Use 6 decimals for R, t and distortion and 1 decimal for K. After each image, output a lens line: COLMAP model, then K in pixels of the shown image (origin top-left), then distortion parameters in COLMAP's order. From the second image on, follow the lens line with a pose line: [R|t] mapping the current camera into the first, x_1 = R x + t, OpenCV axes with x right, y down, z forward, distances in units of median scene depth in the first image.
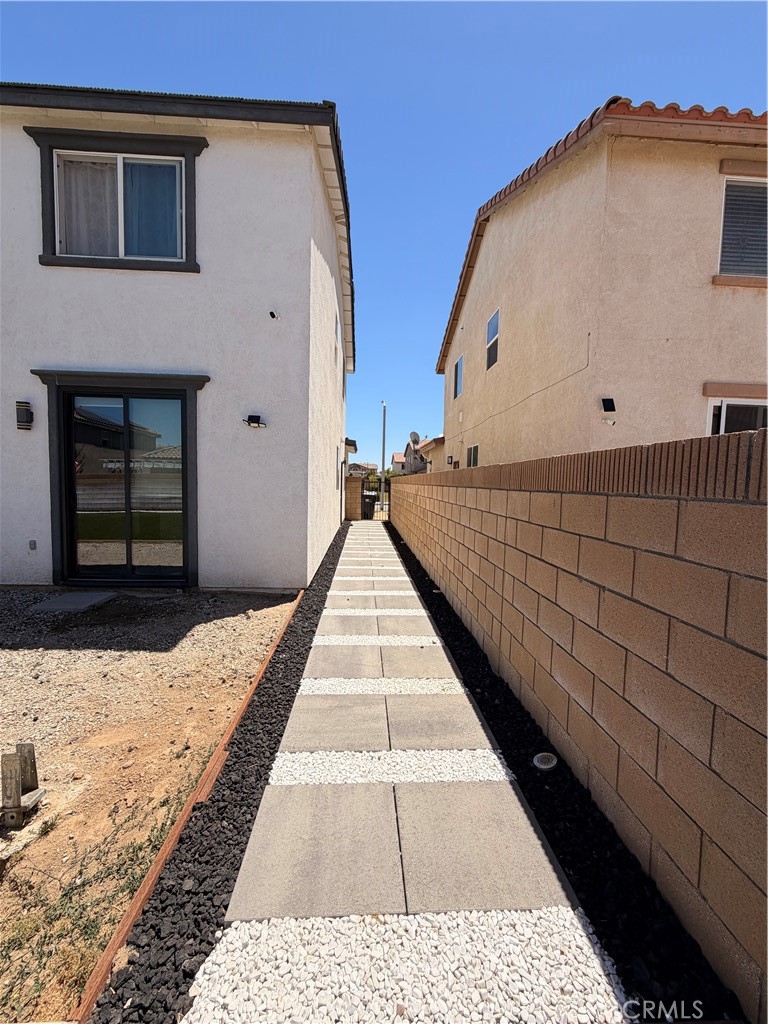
lens RADIAL K [[407.8, 0, 383.4], [0, 407.8, 505.9], [0, 0, 1]] dist [-0.000515, 0.000999]
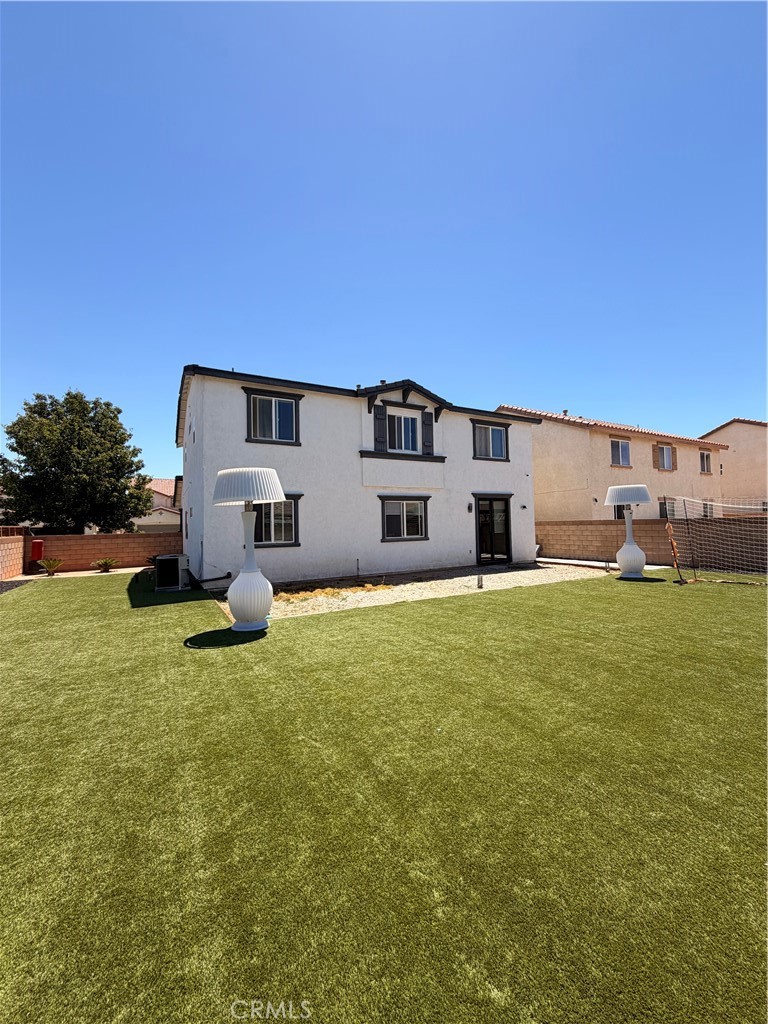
lens RADIAL K [[407.8, 0, 383.2], [0, 407.8, 511.4], [0, 0, 1]] dist [-0.000515, 0.000999]
pose [[0.897940, -0.028319, 0.439206, -2.769209], [0.065854, 0.995338, -0.070460, -0.024321], [-0.435163, 0.092192, 0.895619, -1.413209]]
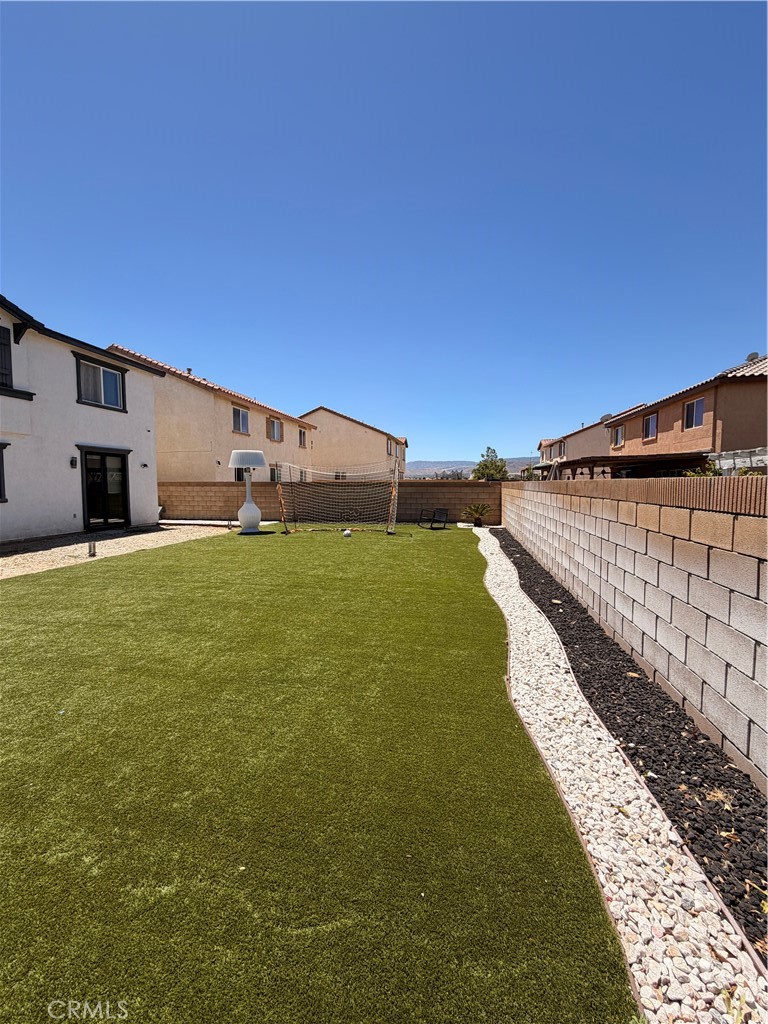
lens RADIAL K [[407.8, 0, 383.6], [0, 407.8, 510.0], [0, 0, 1]] dist [-0.000515, 0.000999]
pose [[0.243946, -0.086170, 0.965953, -2.817607], [0.057937, 0.995560, 0.074180, -0.009600], [-0.968057, 0.037869, 0.247856, -1.411807]]
